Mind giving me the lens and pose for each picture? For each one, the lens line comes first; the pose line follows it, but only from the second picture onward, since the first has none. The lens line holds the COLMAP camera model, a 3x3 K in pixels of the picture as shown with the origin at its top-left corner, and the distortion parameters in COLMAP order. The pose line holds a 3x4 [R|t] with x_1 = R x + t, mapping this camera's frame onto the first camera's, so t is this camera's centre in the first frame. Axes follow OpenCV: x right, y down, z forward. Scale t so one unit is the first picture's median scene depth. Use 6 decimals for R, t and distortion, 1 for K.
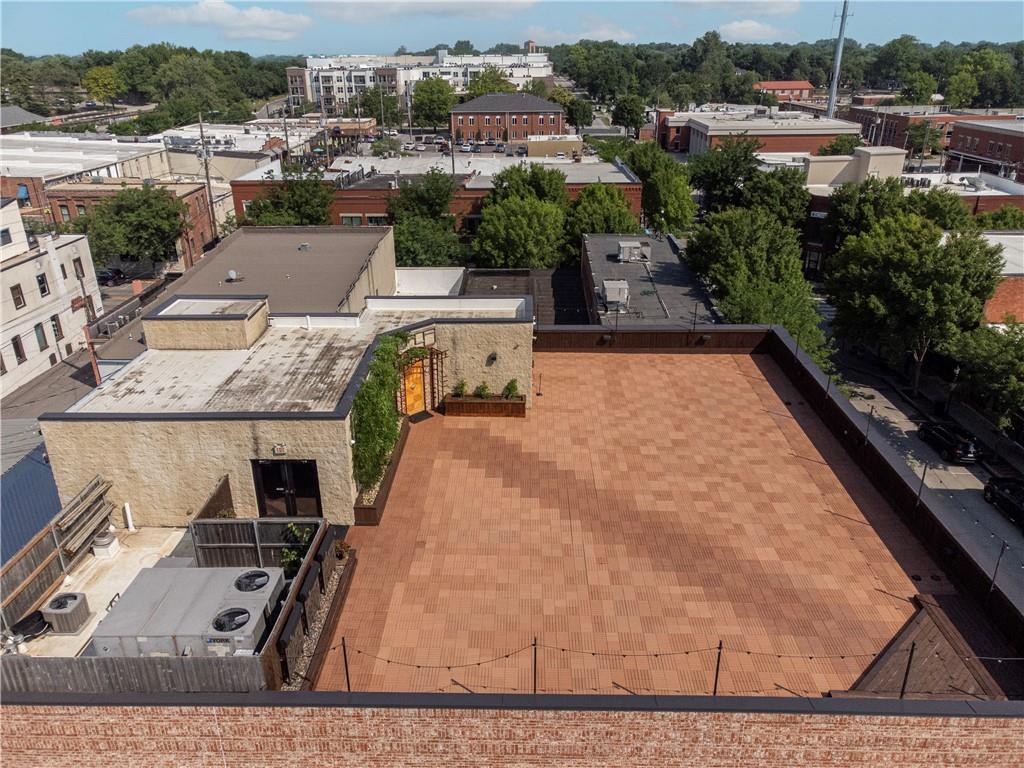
lens RADIAL K [[774.0, 0, 520.1], [0, 774.0, 390.5], [0, 0, 1]] dist [0.017323, 0.002869]
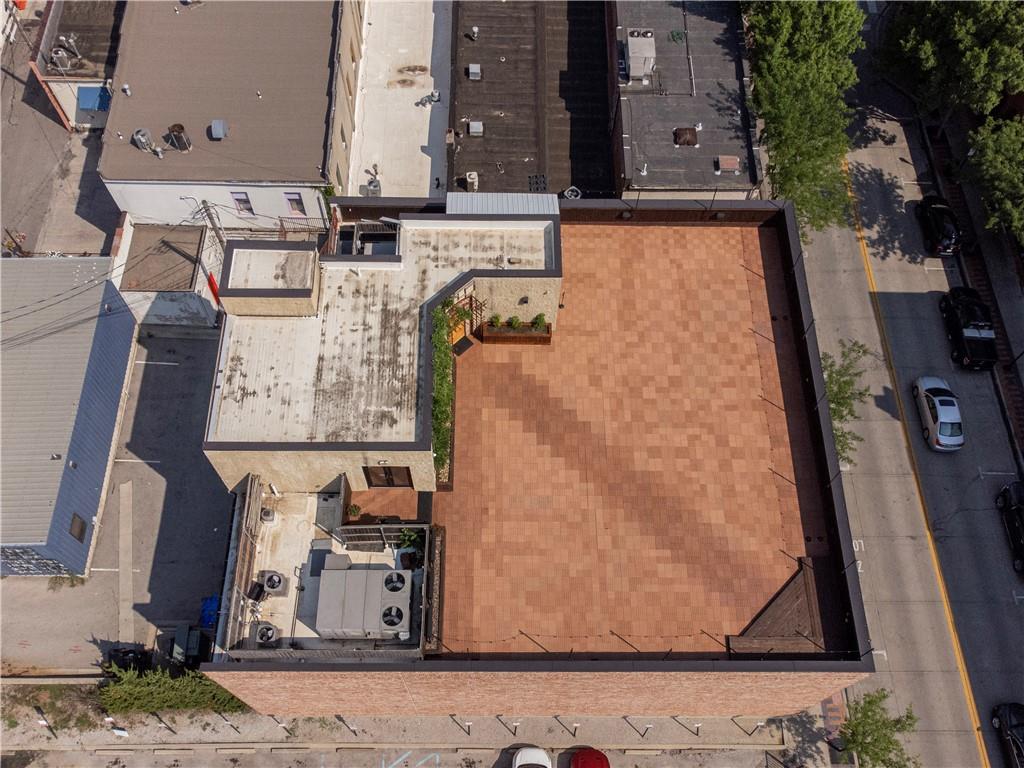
lens RADIAL K [[811.8, 0, 529.1], [0, 811.8, 533.2], [0, 0, 1]] dist [0.062722, -0.029609]
pose [[0.998913, -0.007456, 0.046012, -0.100214], [-0.025921, 0.731553, 0.681292, -0.706497], [-0.038740, -0.681744, 0.730564, -0.131300]]
